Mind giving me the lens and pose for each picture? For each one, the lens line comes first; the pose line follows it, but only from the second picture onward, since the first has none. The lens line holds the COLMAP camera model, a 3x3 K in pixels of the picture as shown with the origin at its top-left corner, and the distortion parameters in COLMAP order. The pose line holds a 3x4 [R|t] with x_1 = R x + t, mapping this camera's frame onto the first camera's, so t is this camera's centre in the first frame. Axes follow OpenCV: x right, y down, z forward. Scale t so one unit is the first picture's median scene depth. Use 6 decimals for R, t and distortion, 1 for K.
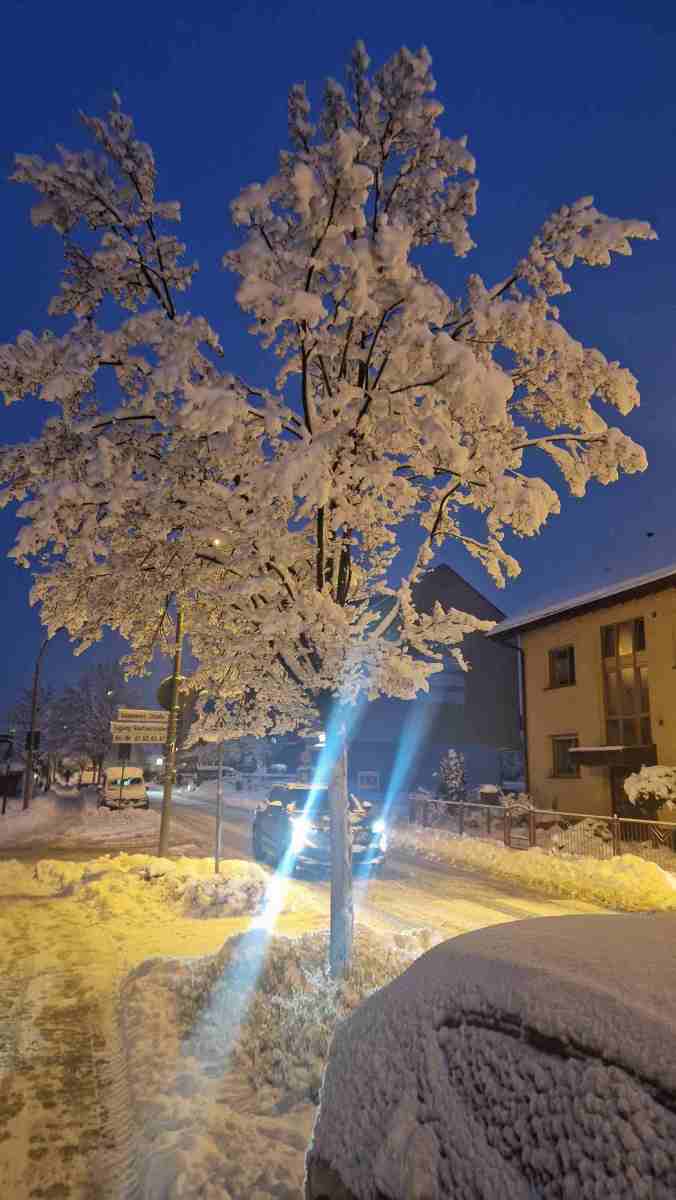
lens RADIAL K [[817.4, 0, 338.2], [0, 817.4, 599.7], [0, 0, 1]] dist [0.068901, -0.051495]
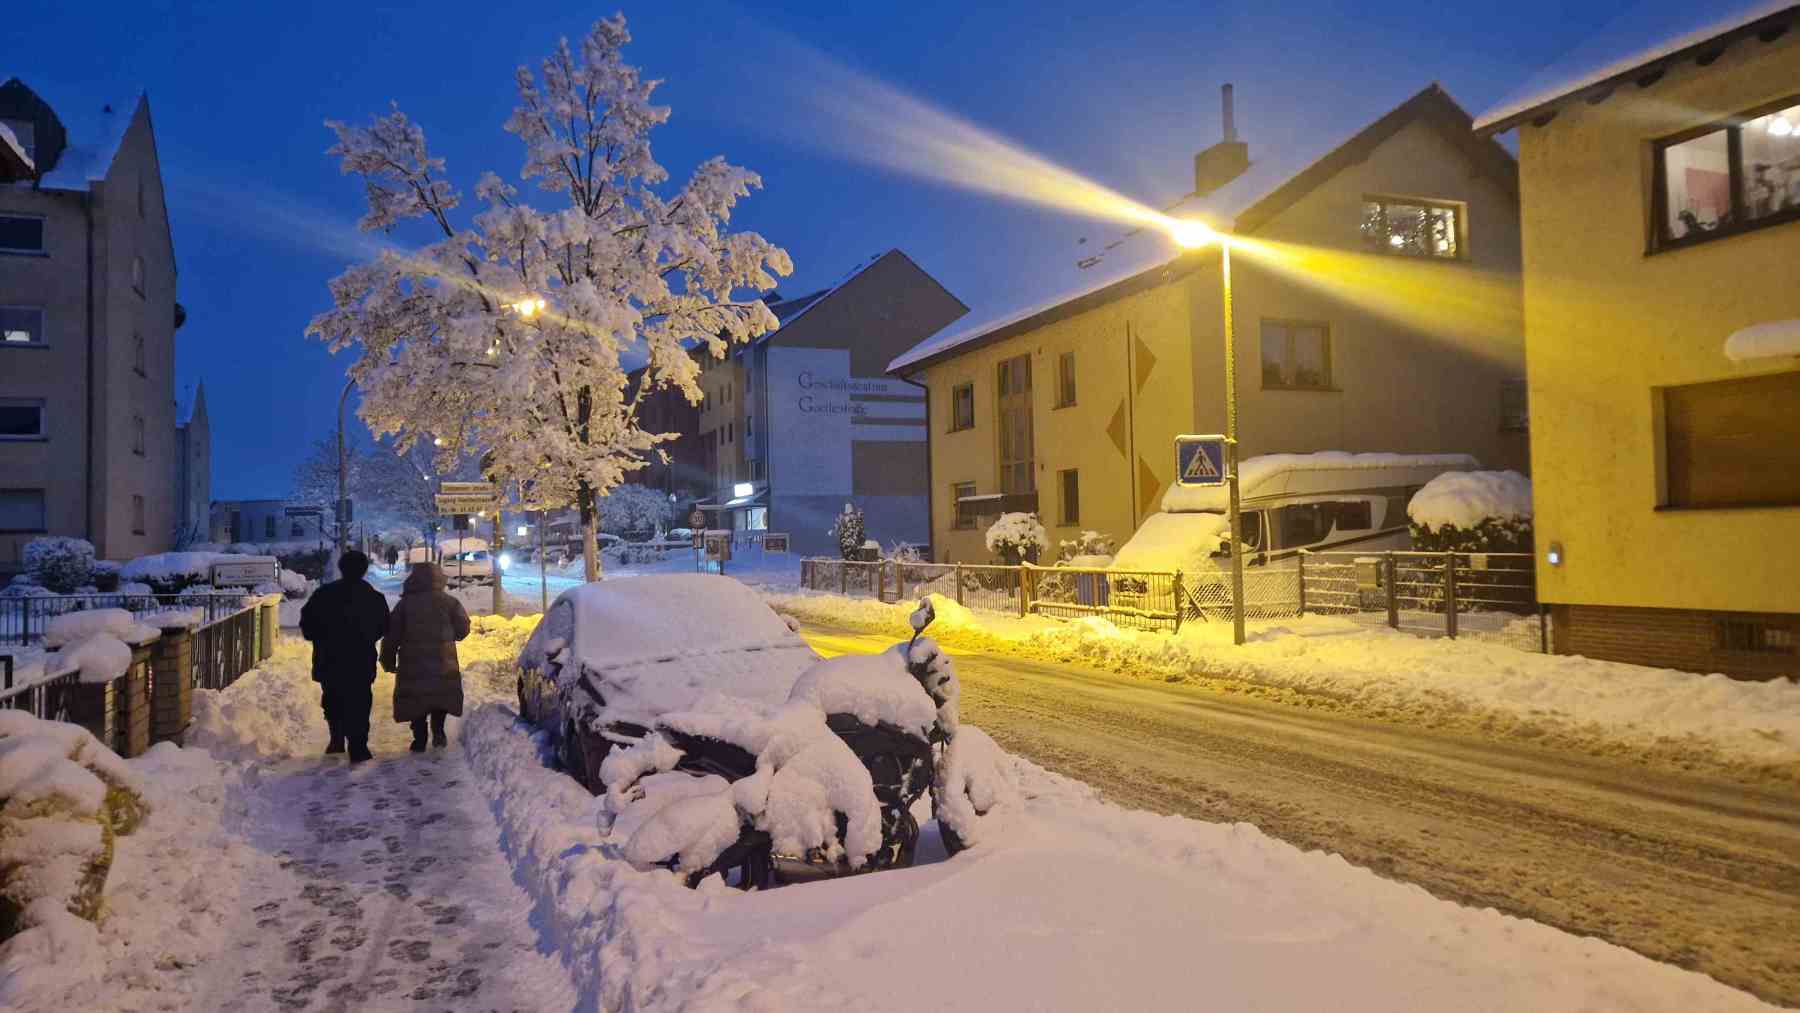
lens RADIAL K [[1226.1, 0, 899.2], [0, 1226.1, 503.8], [0, 0, 1]] dist [0.068901, -0.051495]
pose [[0.995804, -0.039168, 0.082710, 0.099434], [0.023513, 0.982945, 0.182391, -0.062517], [-0.088443, -0.179681, 0.979741, -0.327885]]
